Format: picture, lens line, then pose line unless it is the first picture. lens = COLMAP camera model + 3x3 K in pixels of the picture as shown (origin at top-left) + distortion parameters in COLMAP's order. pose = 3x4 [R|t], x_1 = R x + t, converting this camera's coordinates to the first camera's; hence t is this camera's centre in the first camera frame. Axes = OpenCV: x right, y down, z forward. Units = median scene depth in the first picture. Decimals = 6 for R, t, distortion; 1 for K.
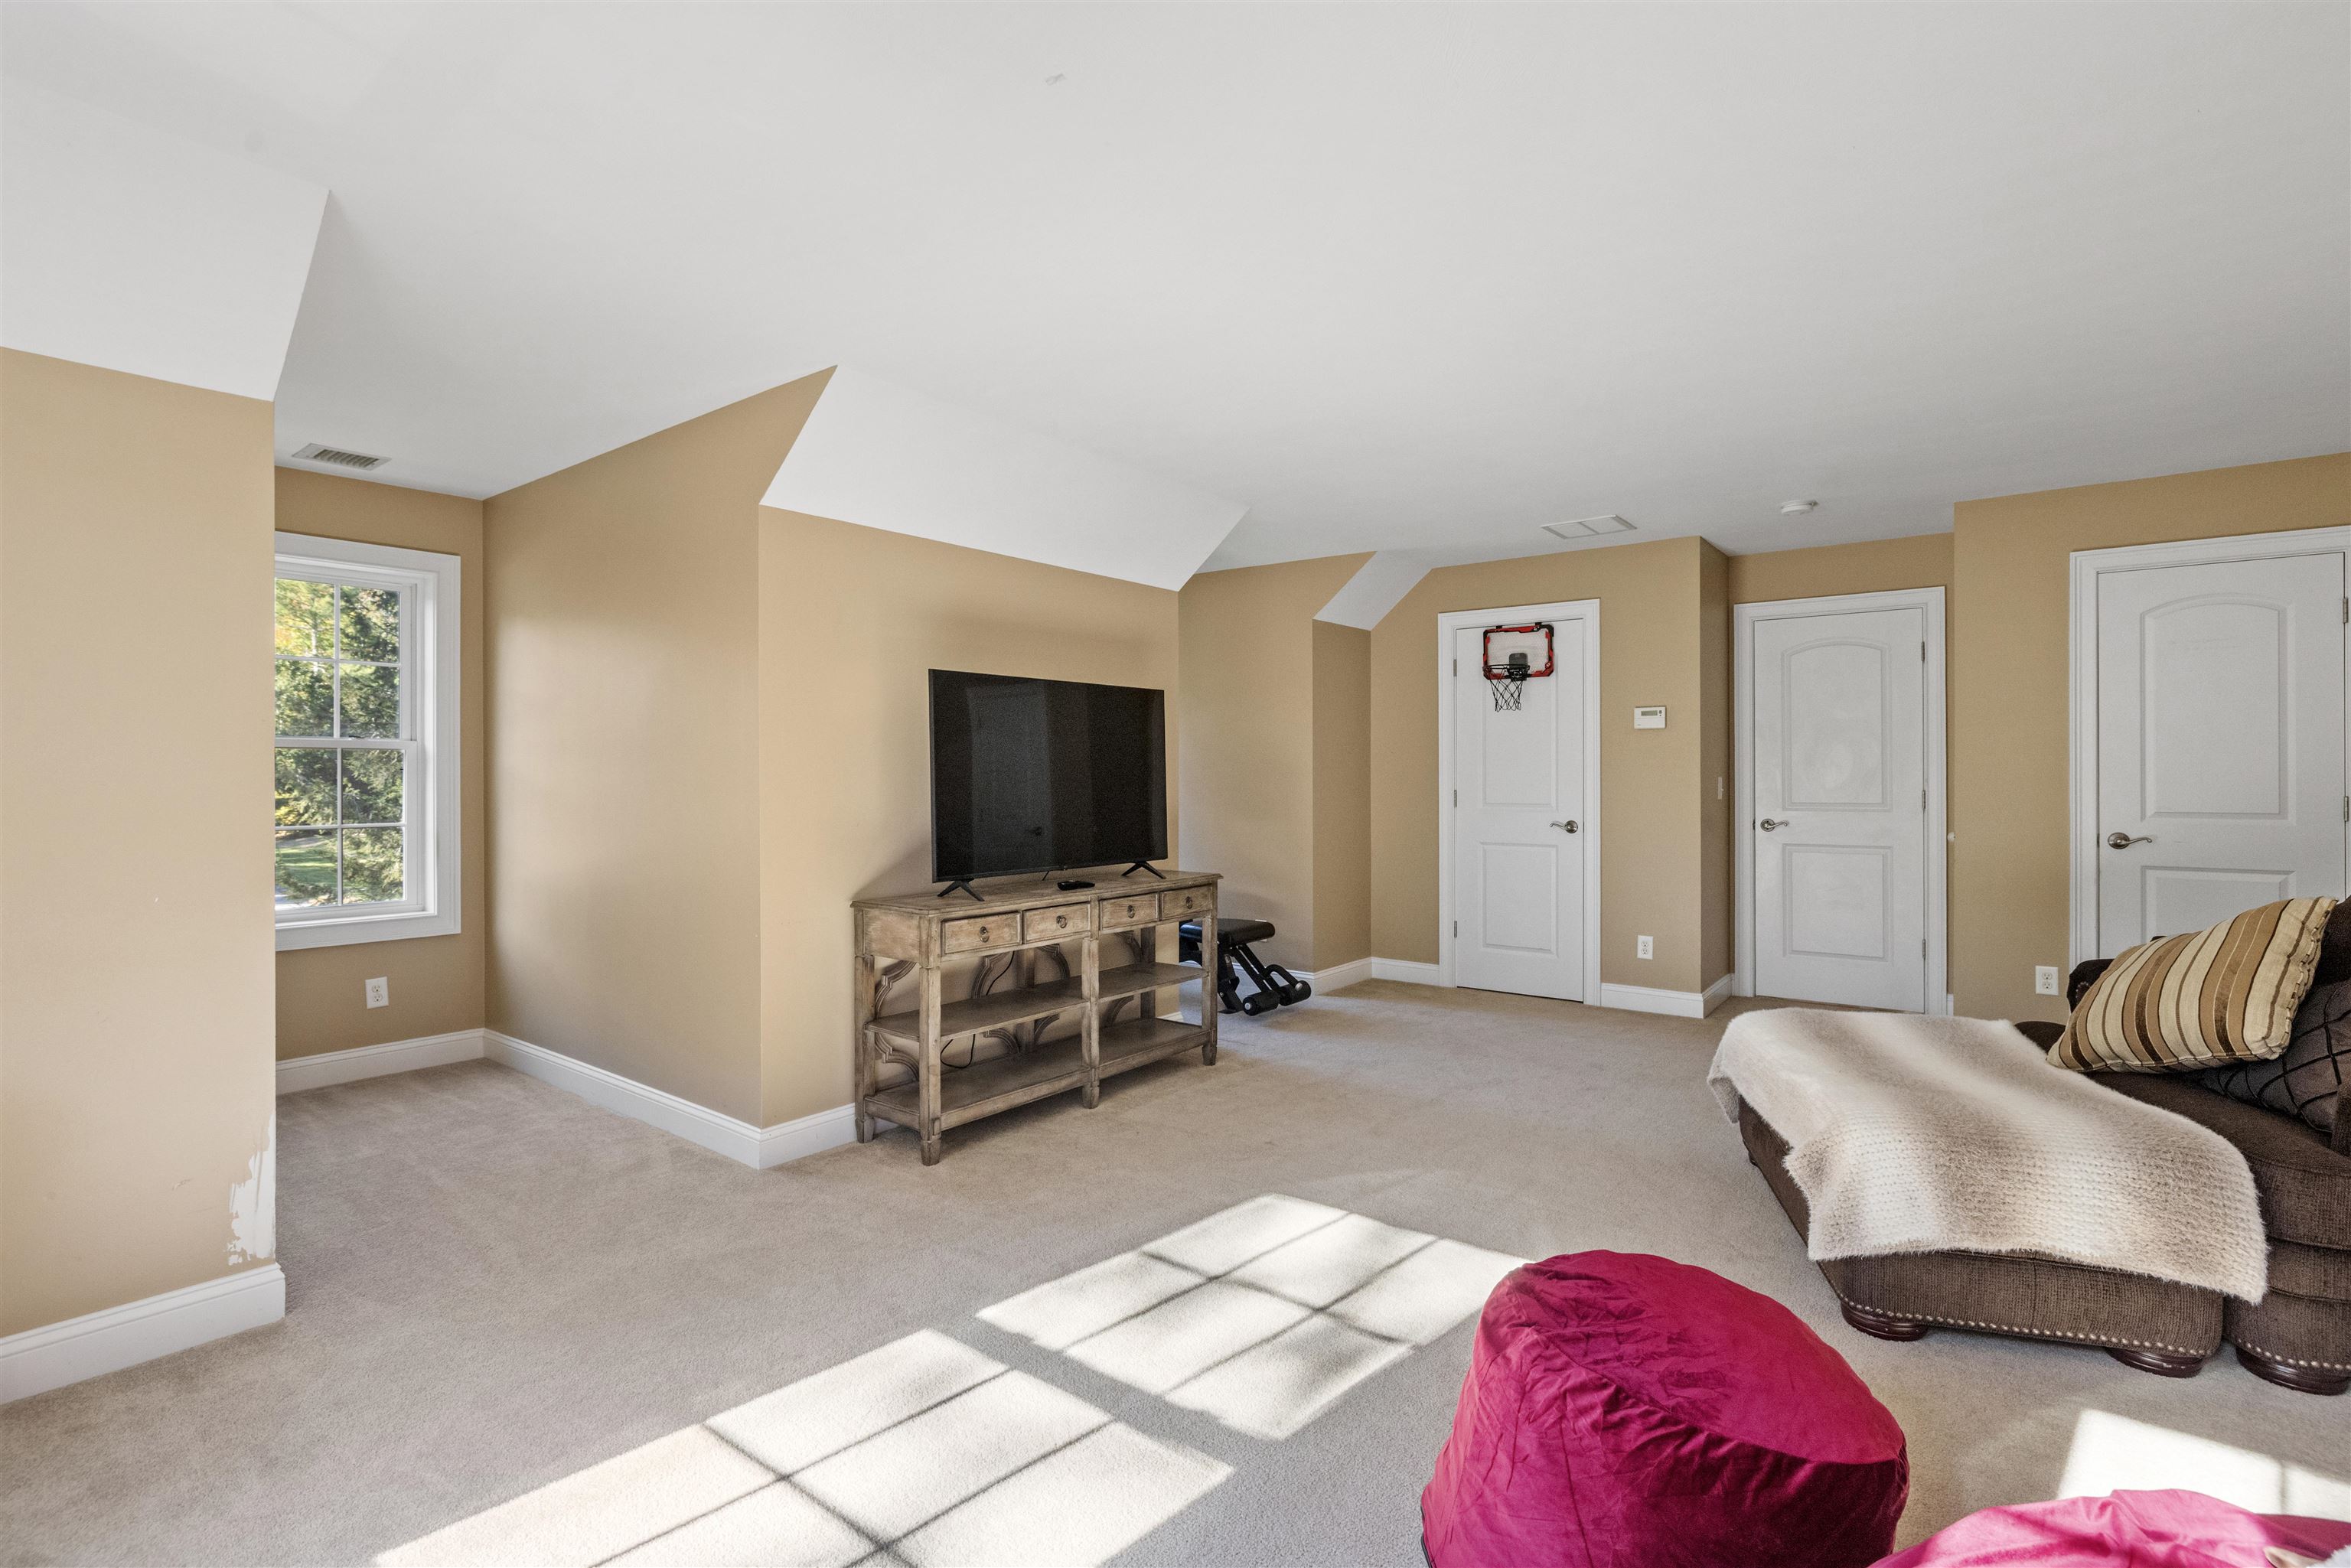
lens RADIAL K [[1082.0, 0, 1166.0], [0, 1082.0, 779.3], [0, 0, 1]] dist [0.000266, -0.000035]
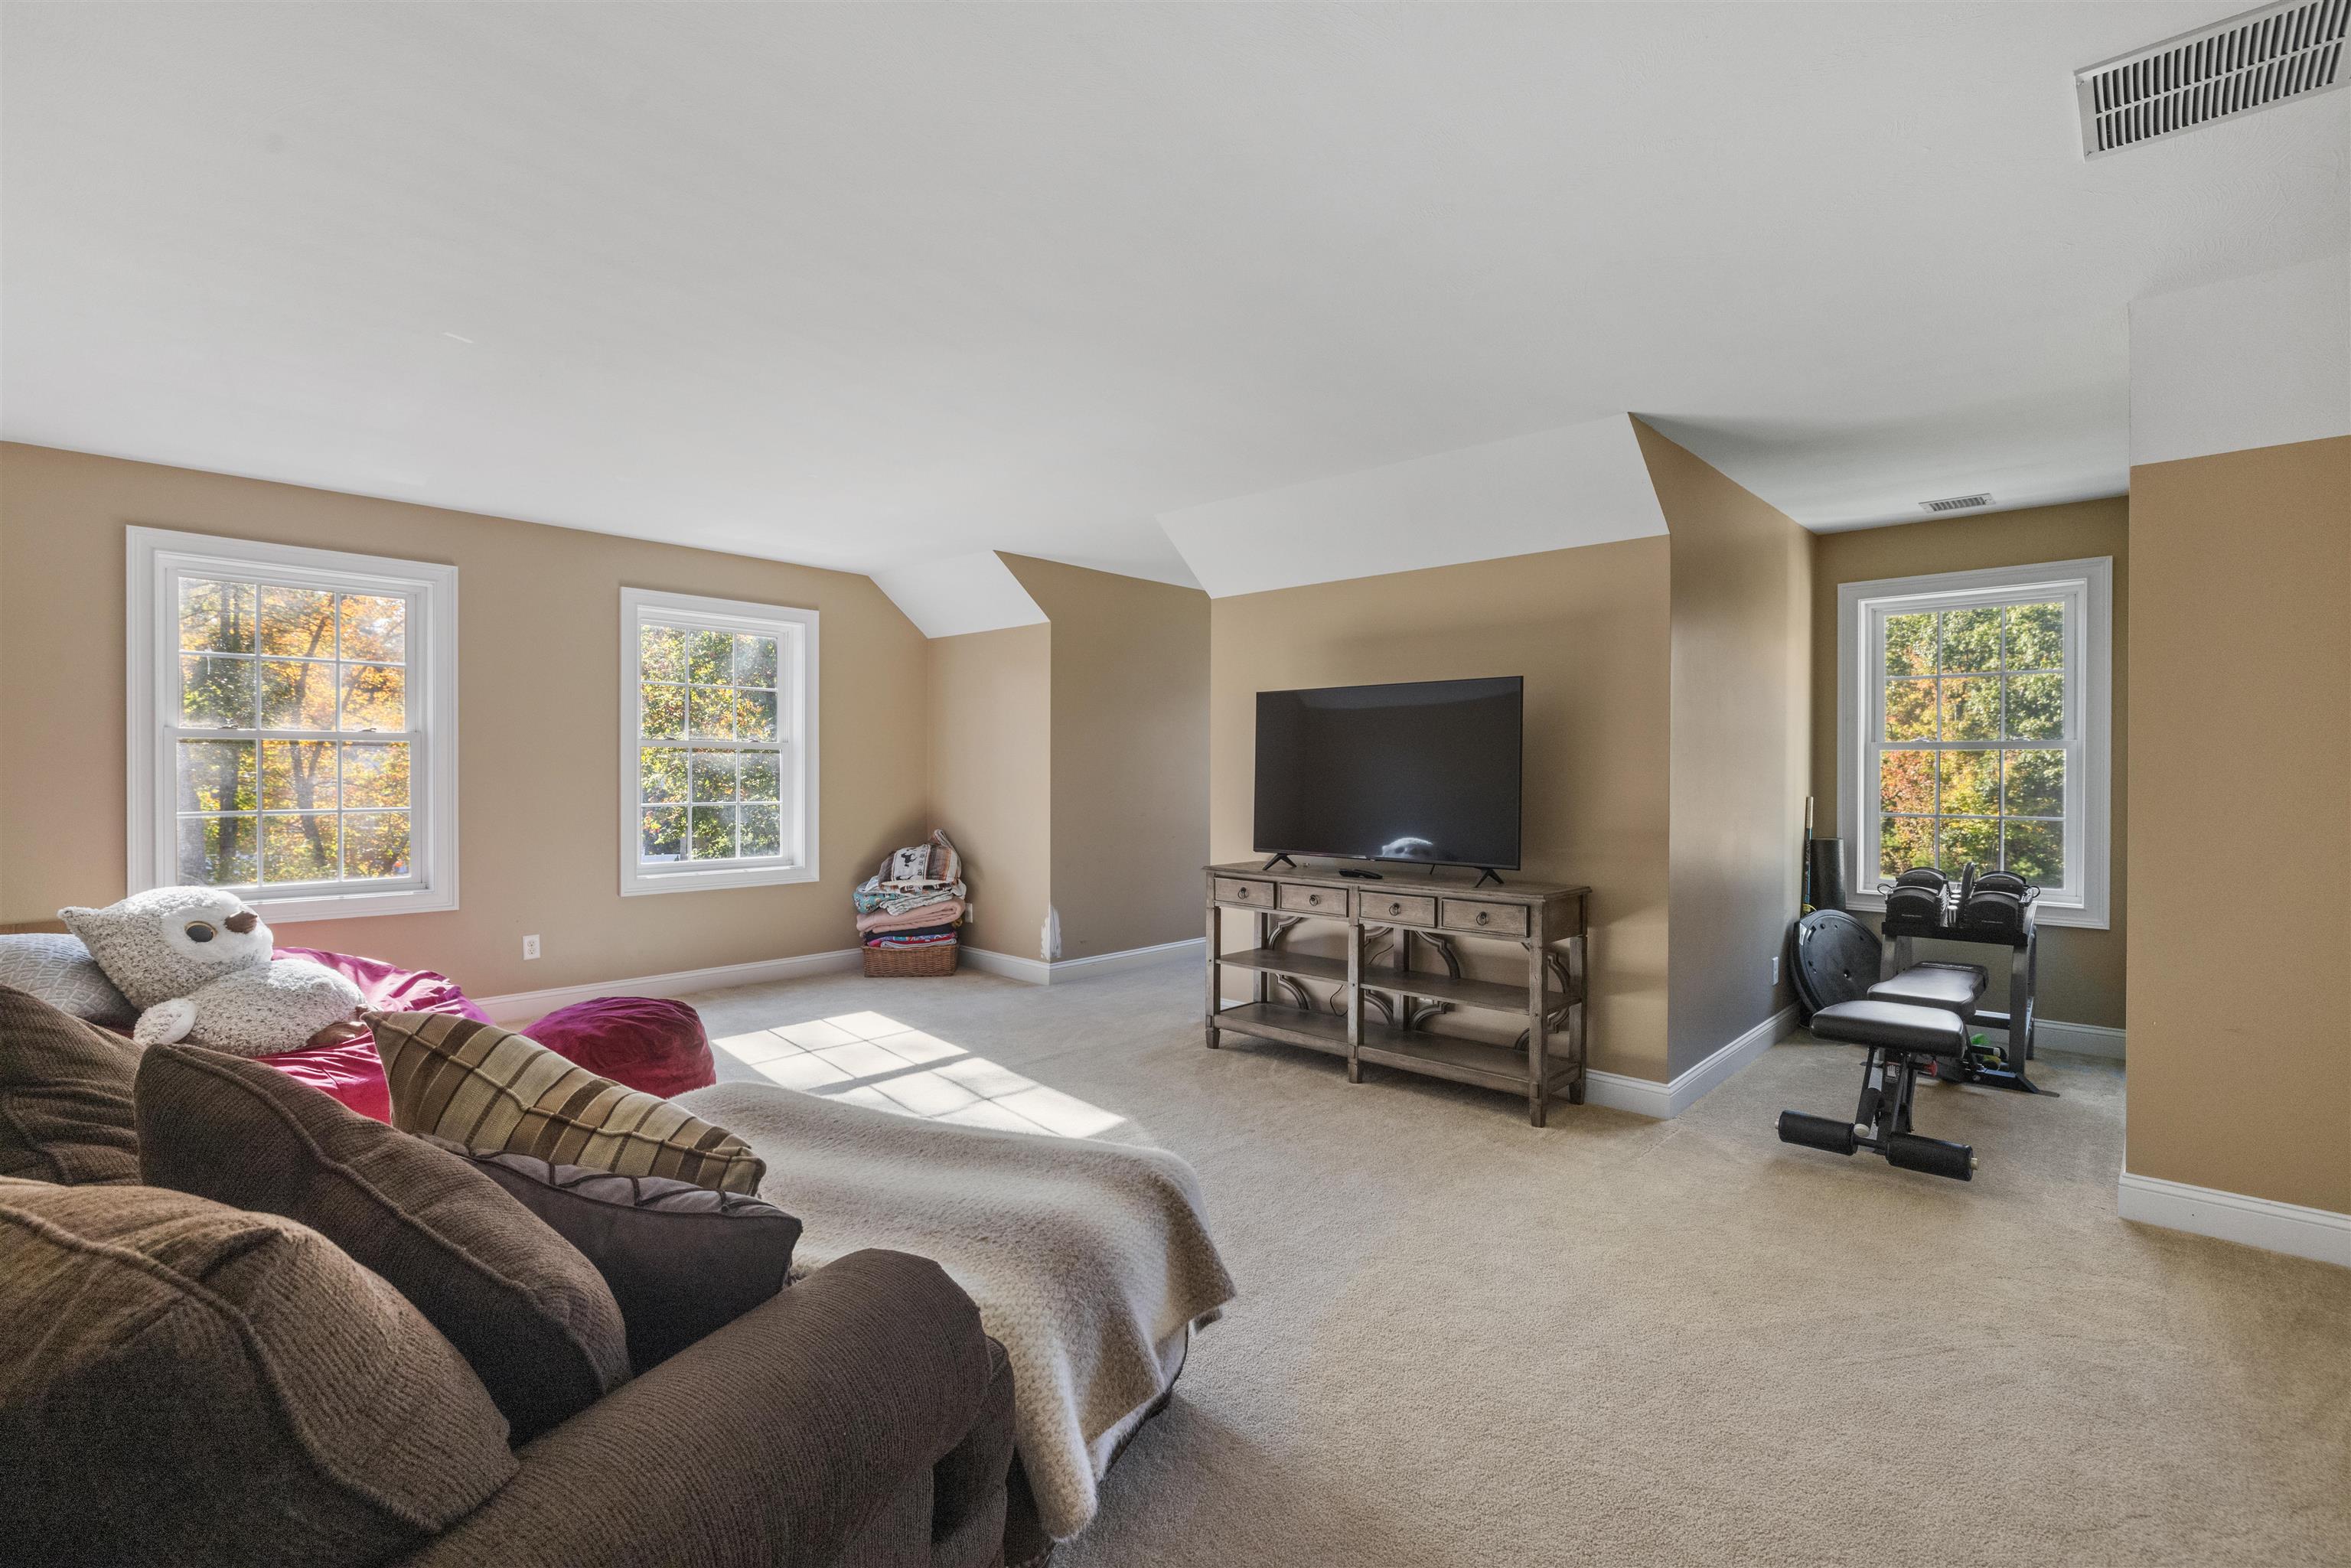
lens RADIAL K [[1073.2, 0, 1168.1], [0, 1073.2, 777.7], [0, 0, 1]] dist [-0.000775, -0.000098]
pose [[-0.092196, 0.010767, -0.995683, 1.046490], [-0.003074, 0.999934, 0.011097, -0.010286], [0.995736, 0.004084, -0.092157, 0.950402]]
